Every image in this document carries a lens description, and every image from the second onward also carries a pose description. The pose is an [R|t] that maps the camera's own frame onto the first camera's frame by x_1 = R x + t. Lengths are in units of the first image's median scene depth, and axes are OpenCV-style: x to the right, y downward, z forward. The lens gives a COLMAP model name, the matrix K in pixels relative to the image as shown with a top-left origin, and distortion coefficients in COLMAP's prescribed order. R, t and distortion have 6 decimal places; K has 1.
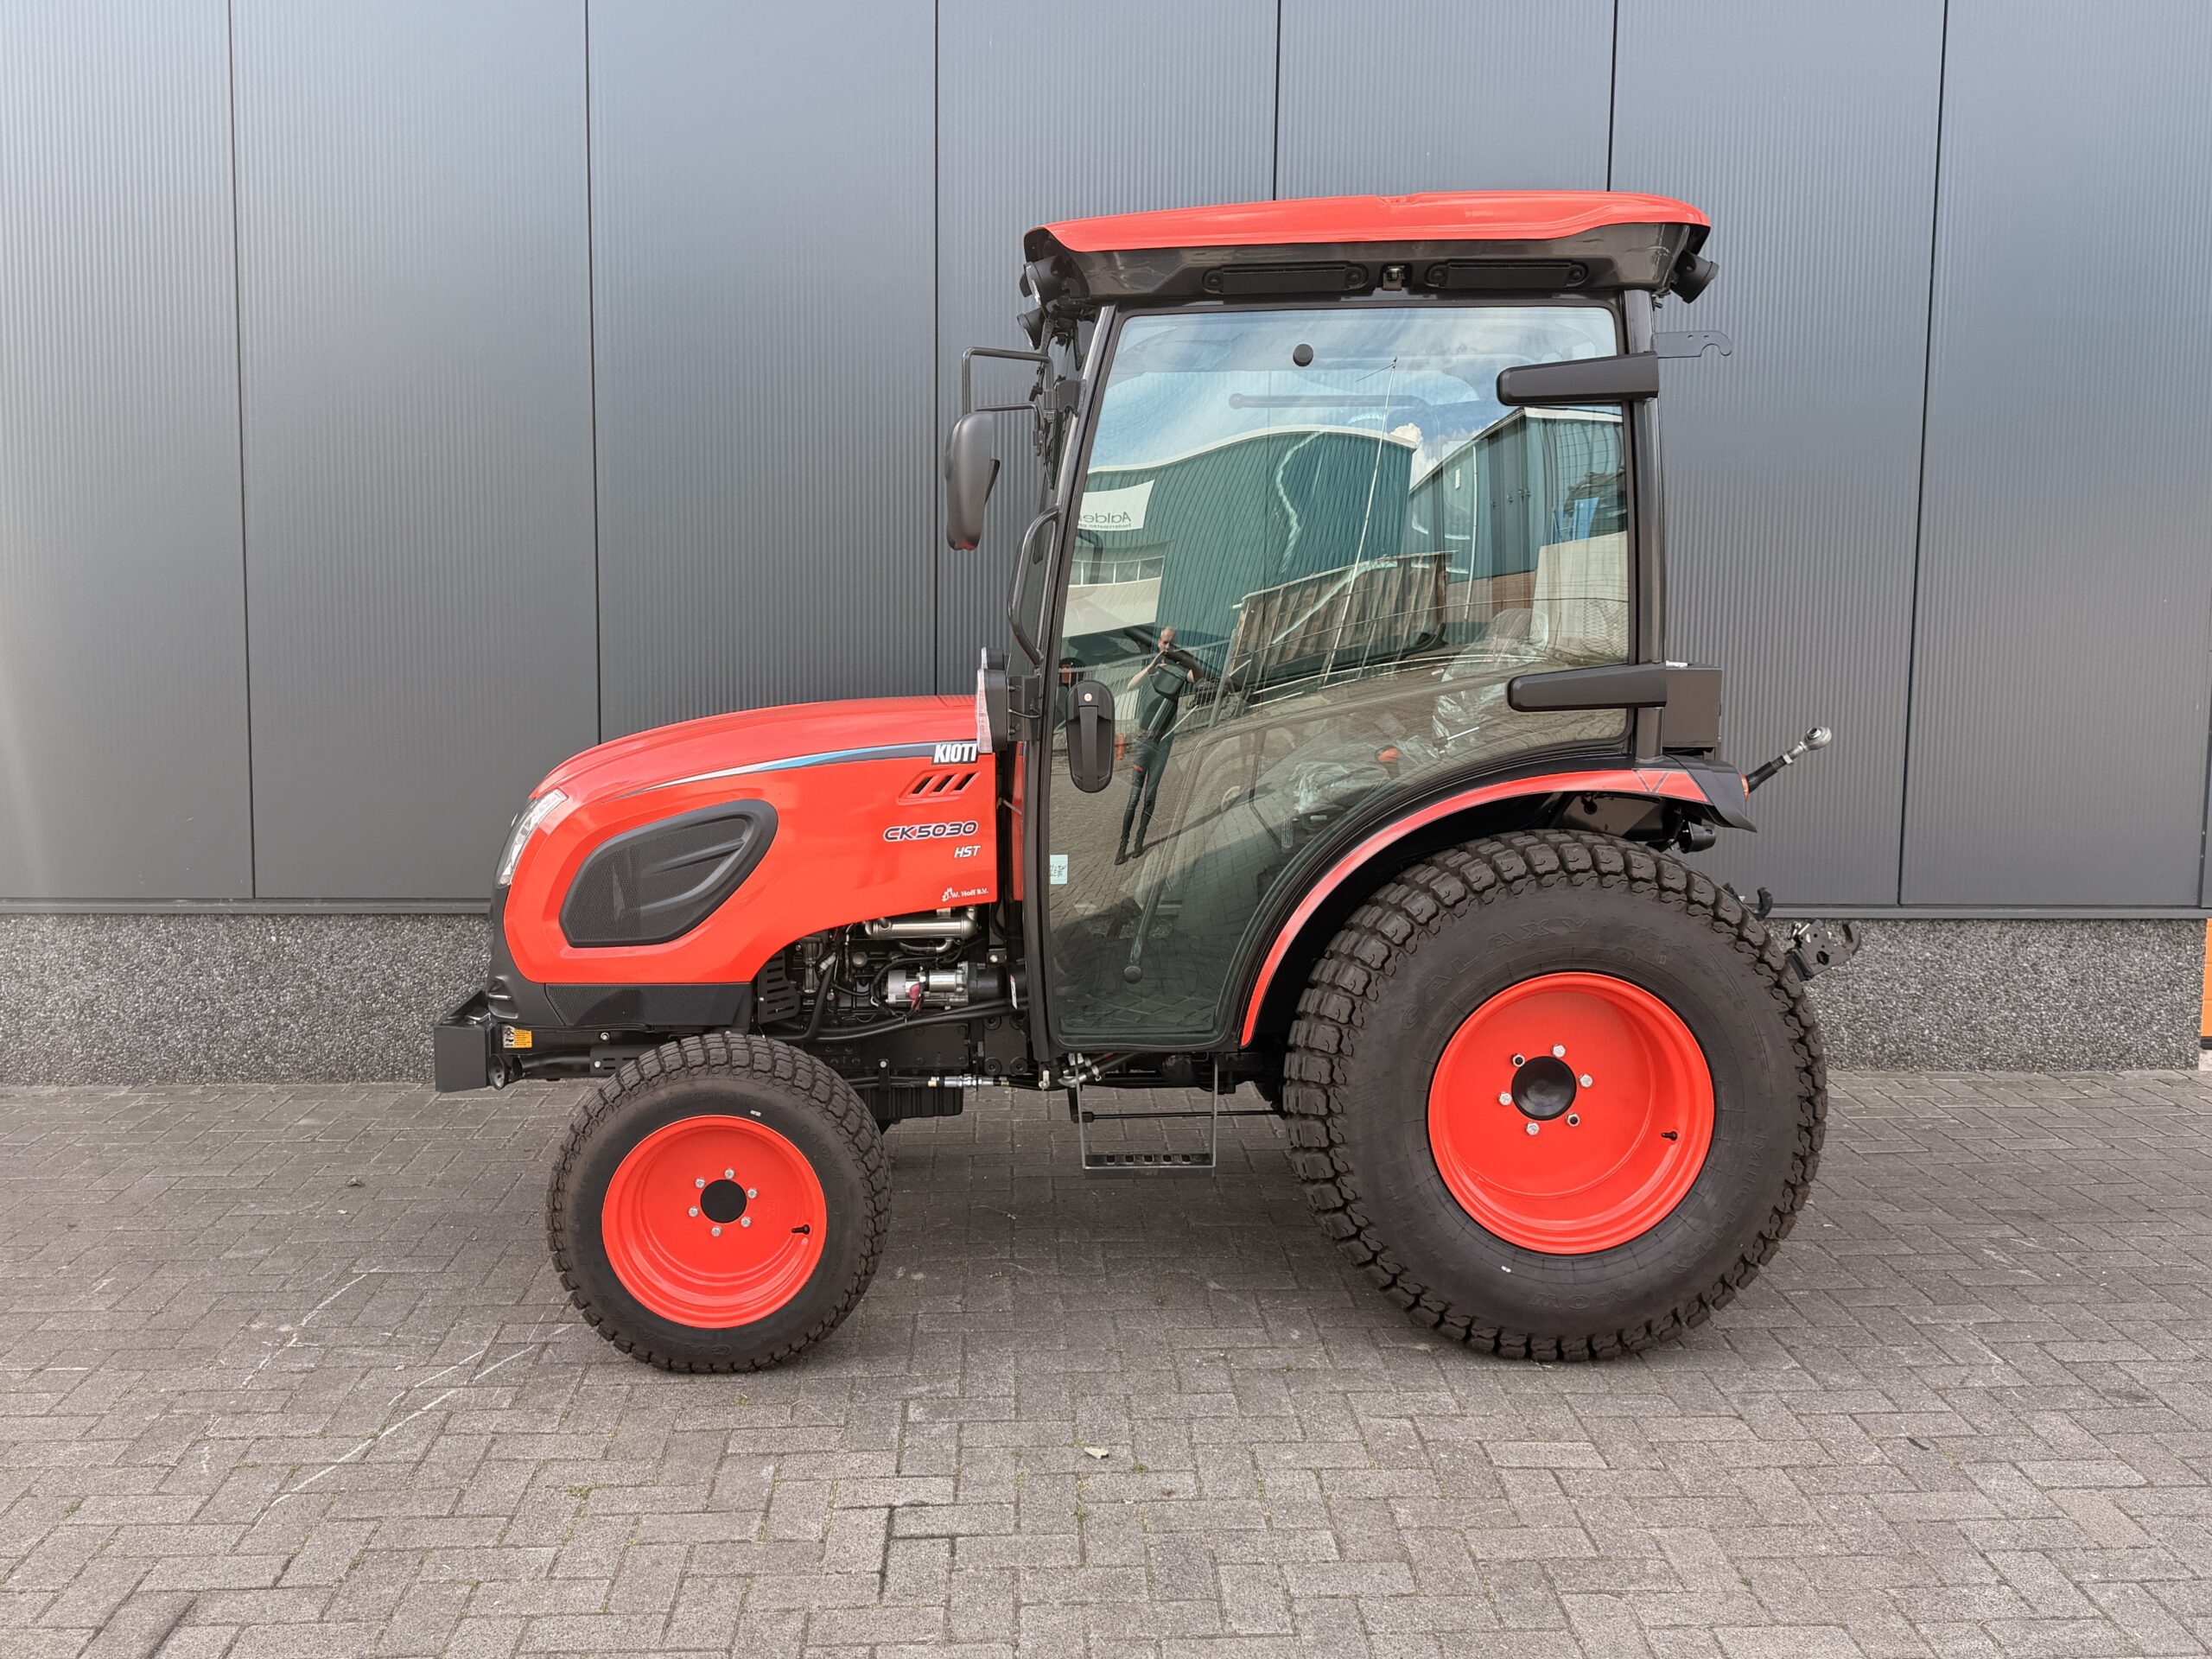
lens RADIAL K [[2019.6, 0, 1106.0], [0, 2019.6, 829.5], [0, 0, 1]] dist [0.102740, -0.203041]
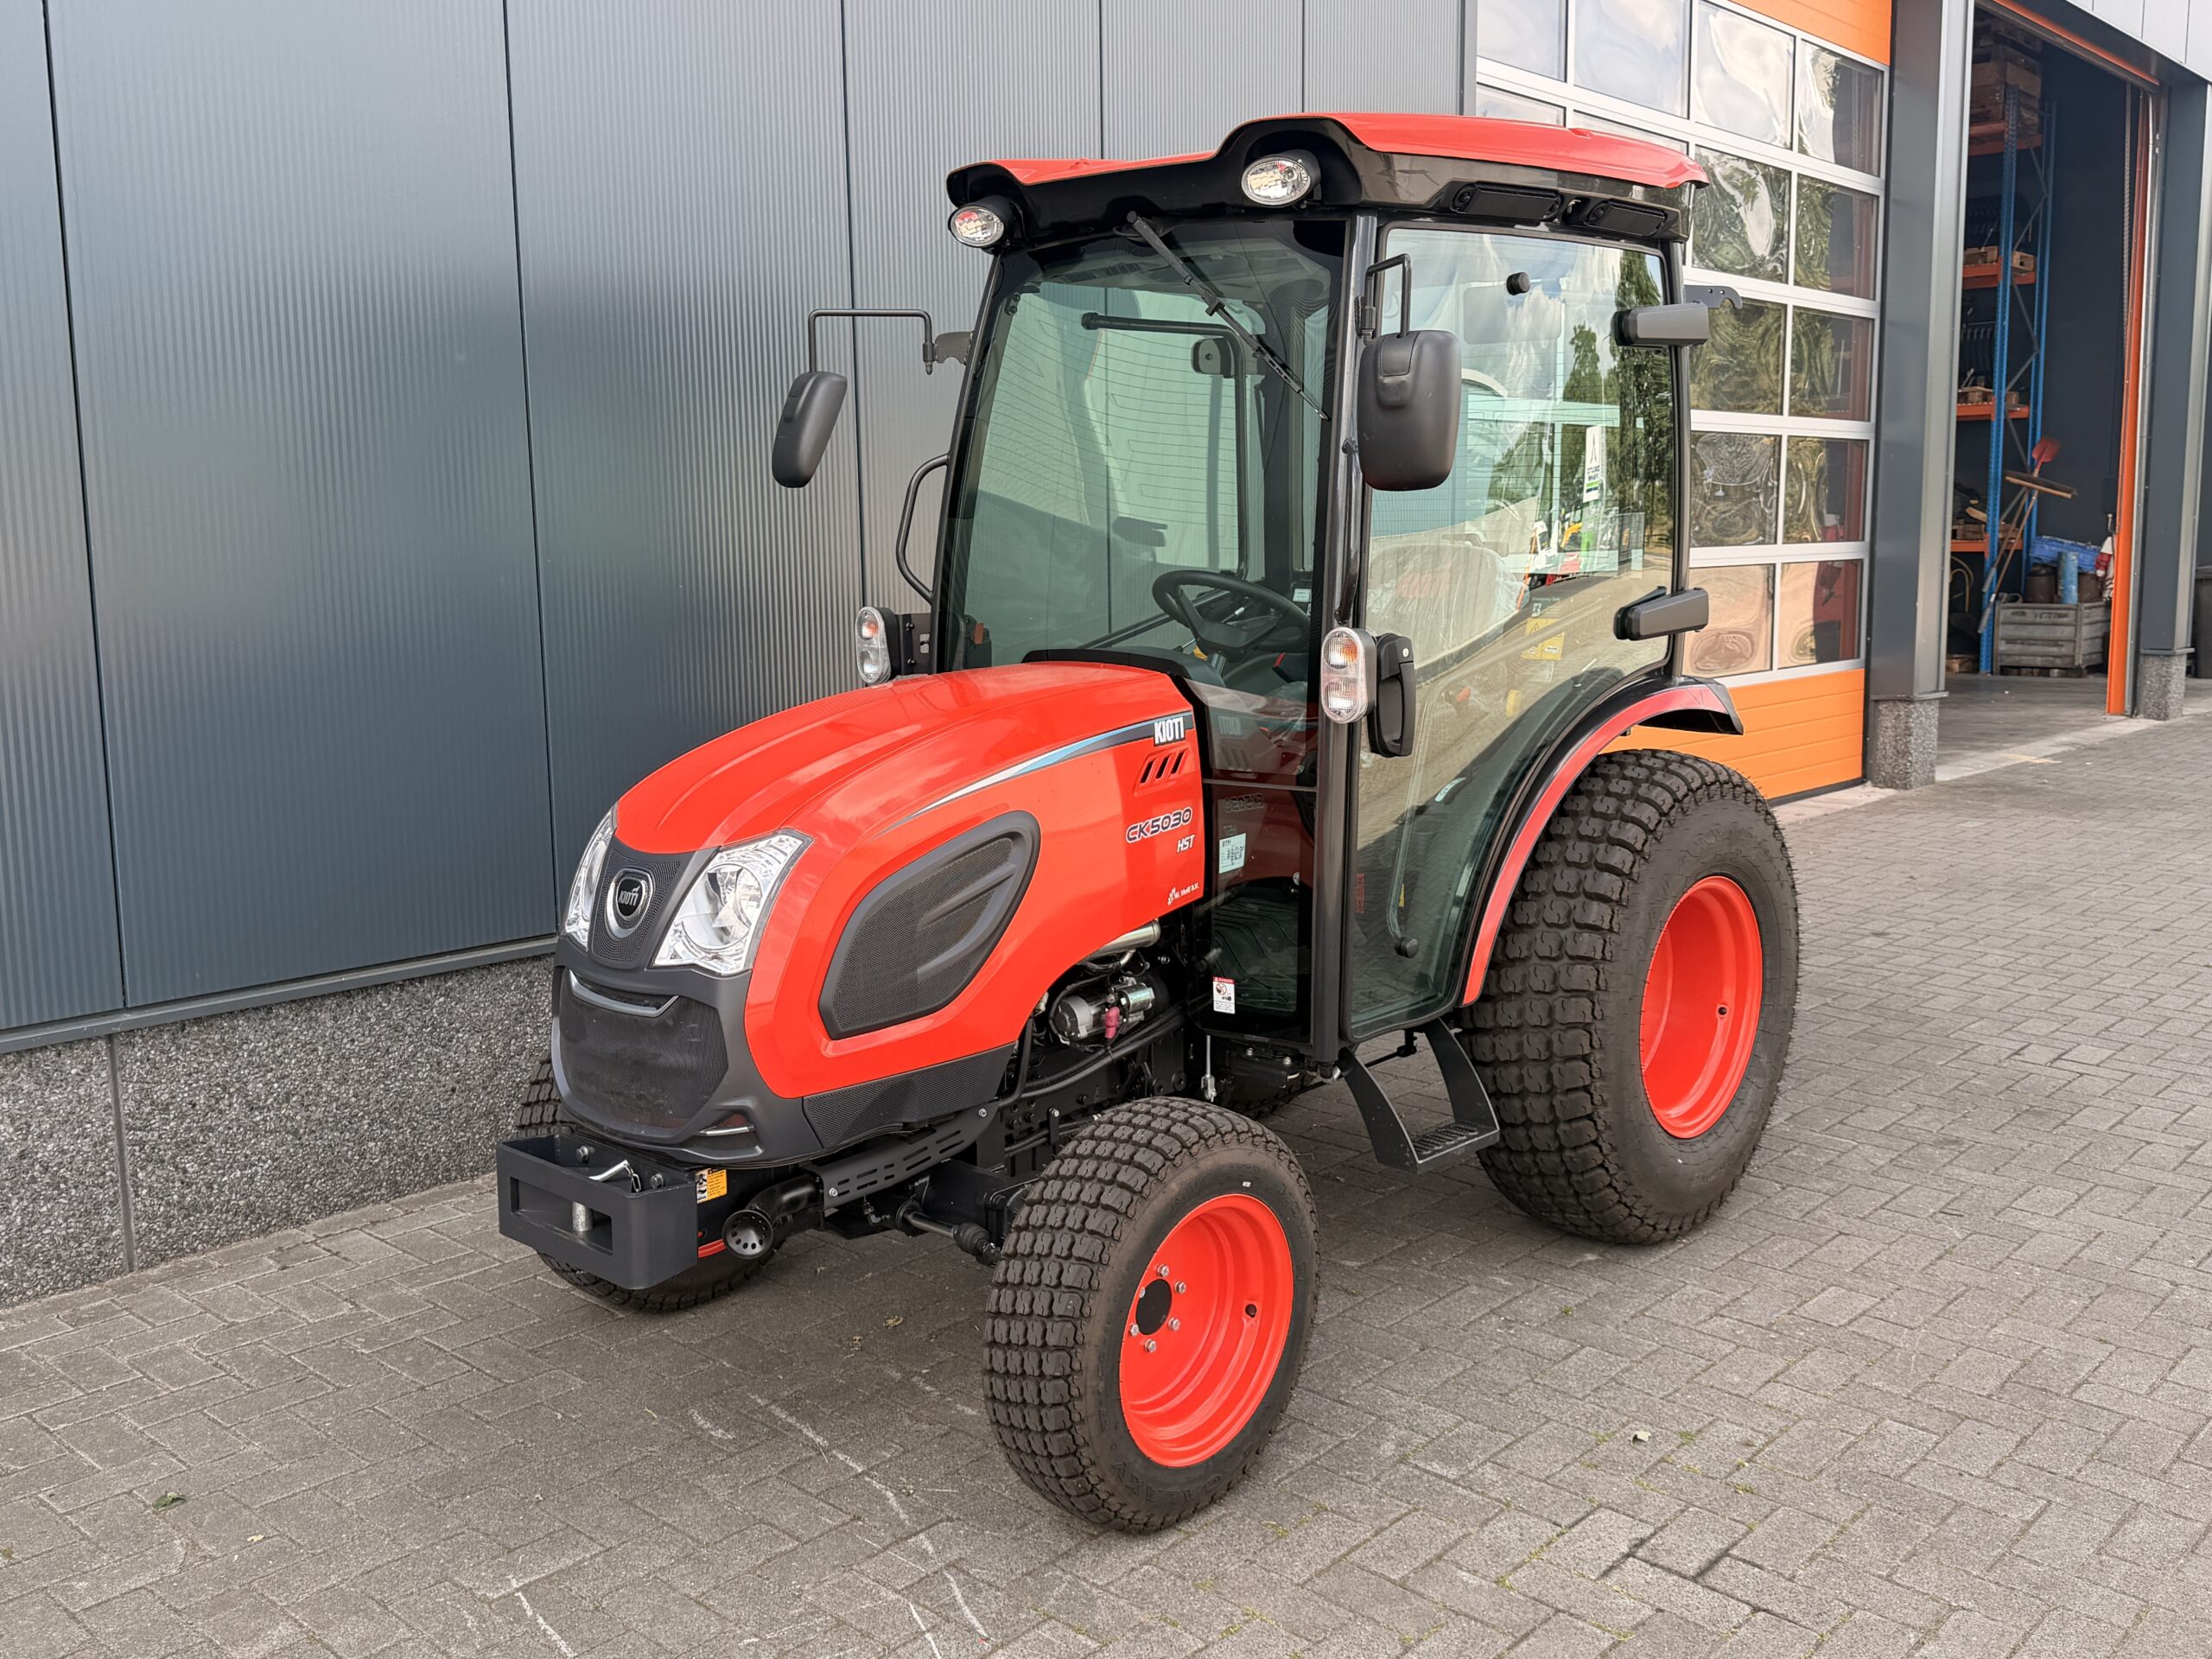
lens RADIAL K [[2019.6, 0, 1106.0], [0, 2019.6, 829.5], [0, 0, 1]] dist [0.102740, -0.203041]
pose [[0.708985, -0.121720, 0.694640, -0.752265], [0.096961, 0.992463, 0.074943, -0.068229], [-0.698526, 0.014220, 0.715444, 0.444113]]
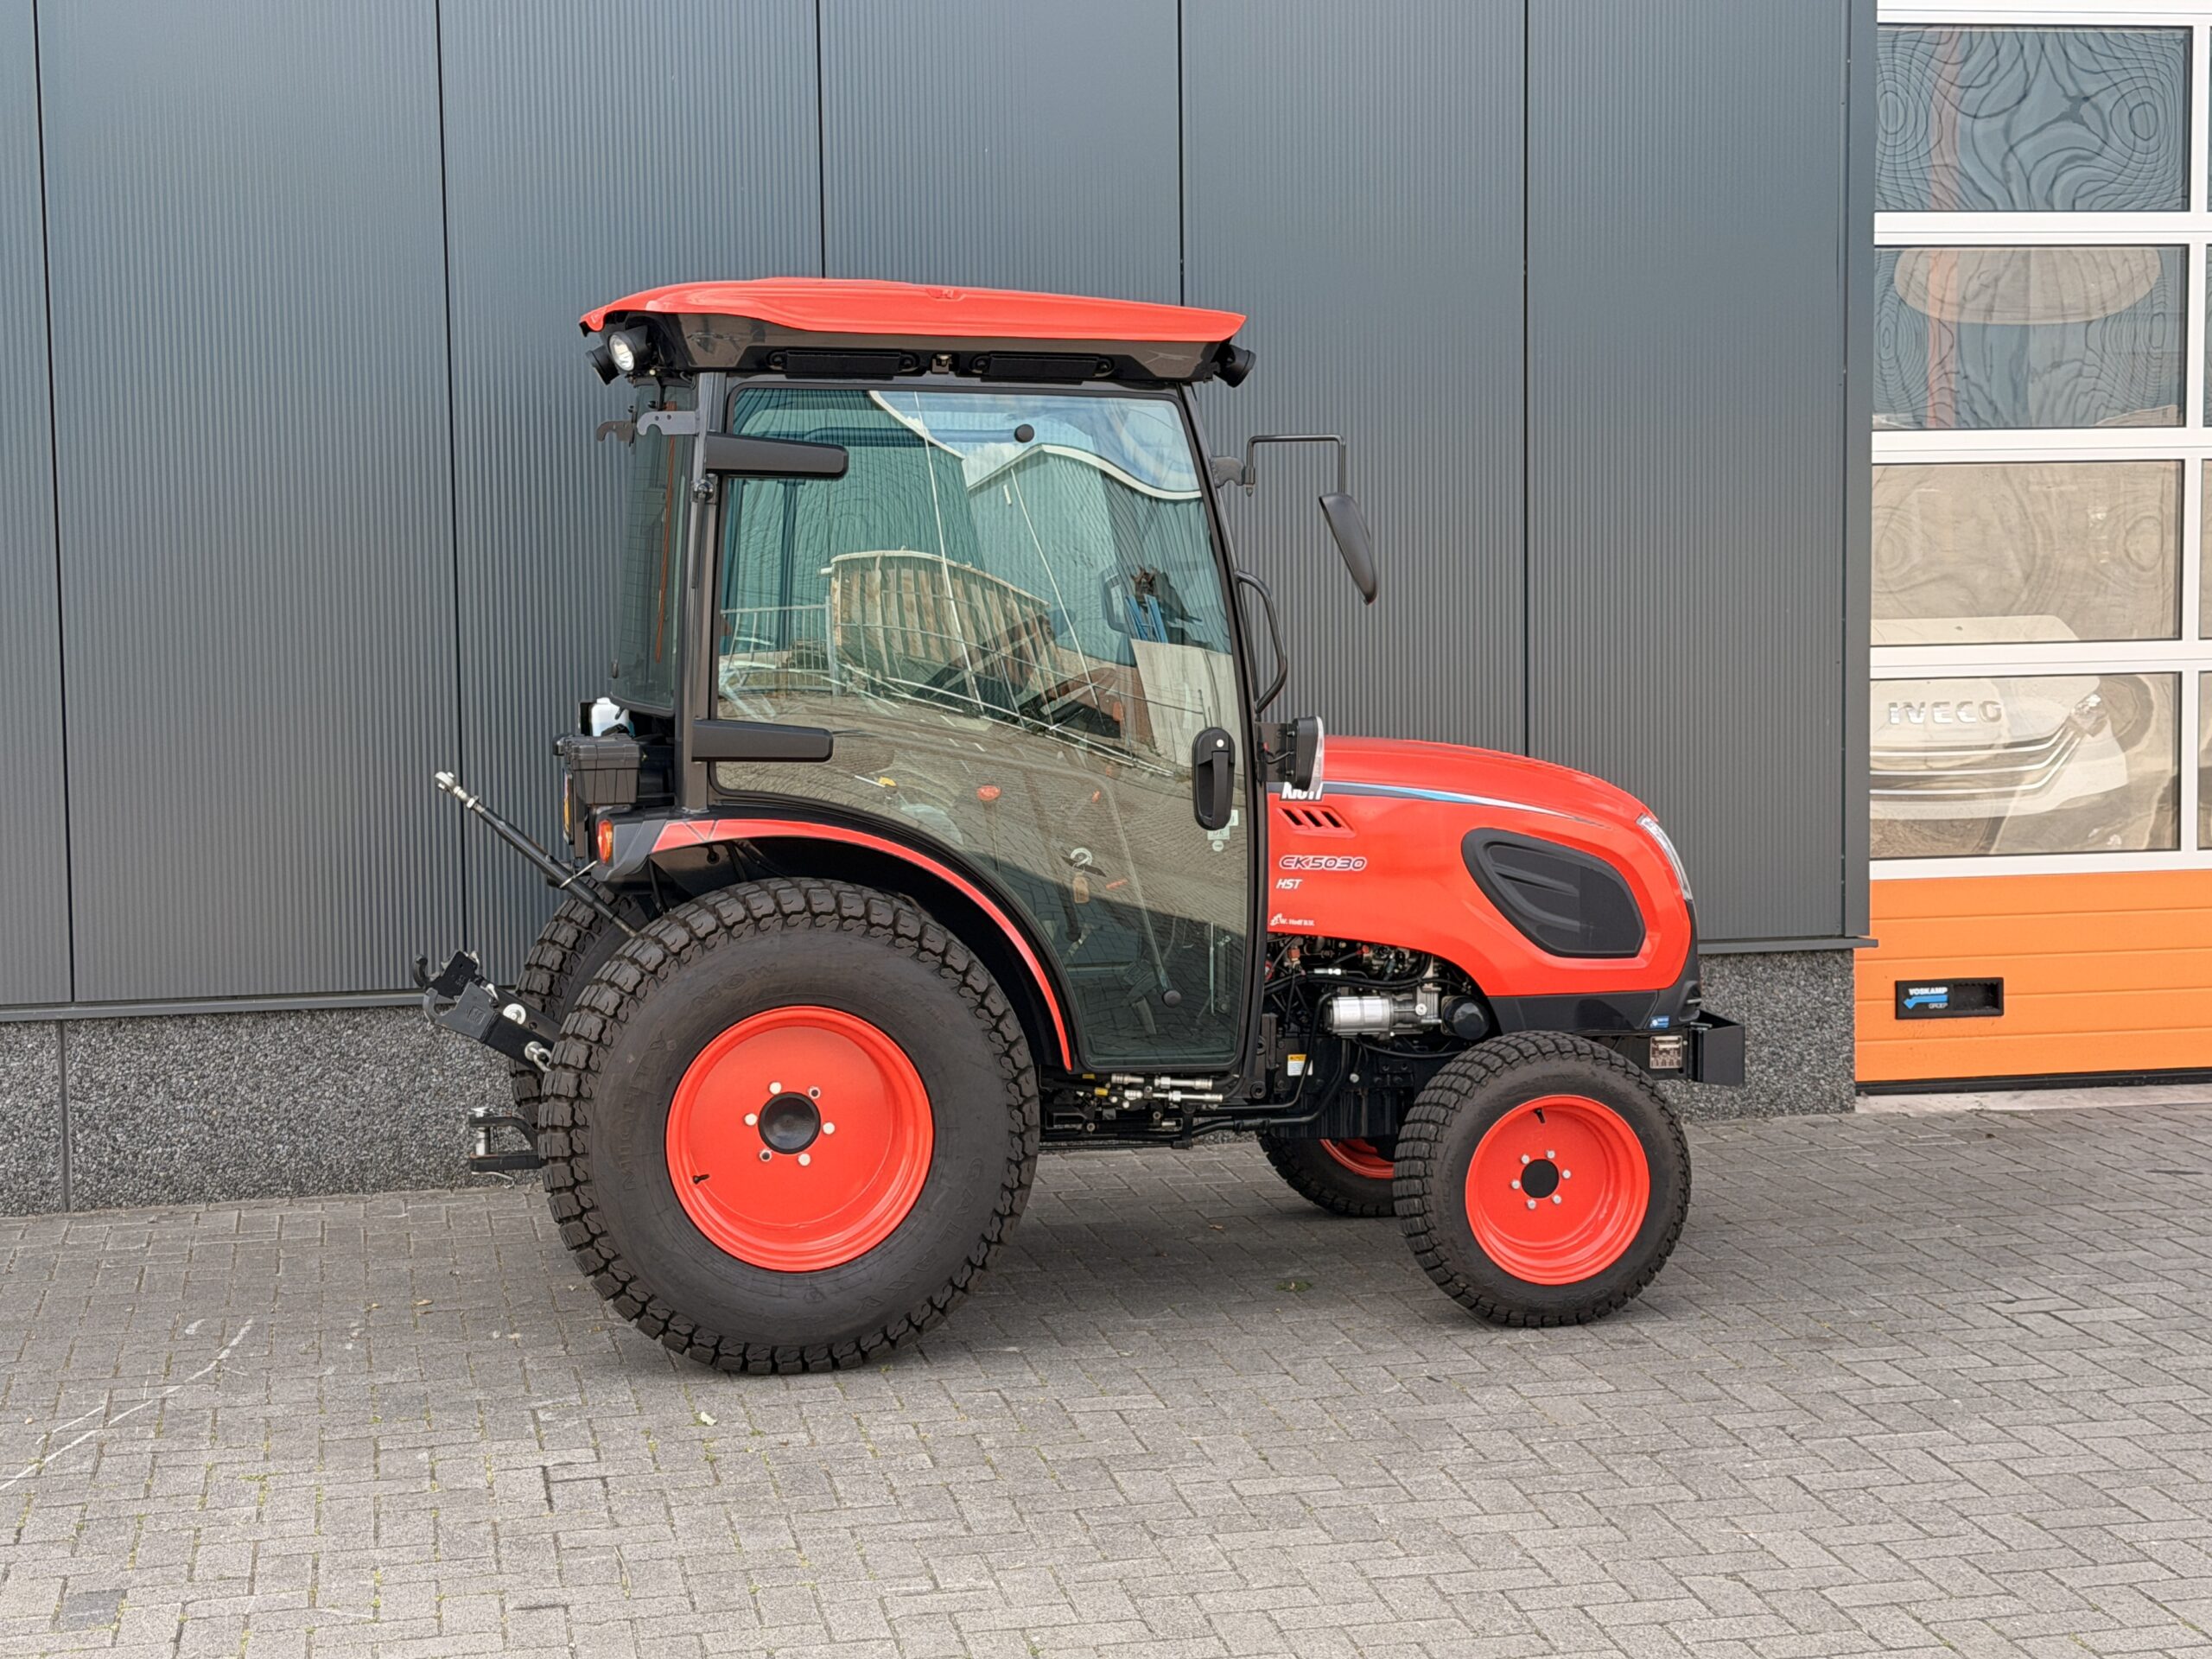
lens RADIAL K [[3594.3, 0, 1106.0], [0, 3594.3, 829.5], [0, 0, 1]] dist [0.007588, 0.859182]
pose [[0.986824, -0.036595, 0.157604, -0.086755], [0.042545, 0.998497, -0.034550, 0.051309], [-0.156103, 0.040800, 0.986898, -0.923210]]
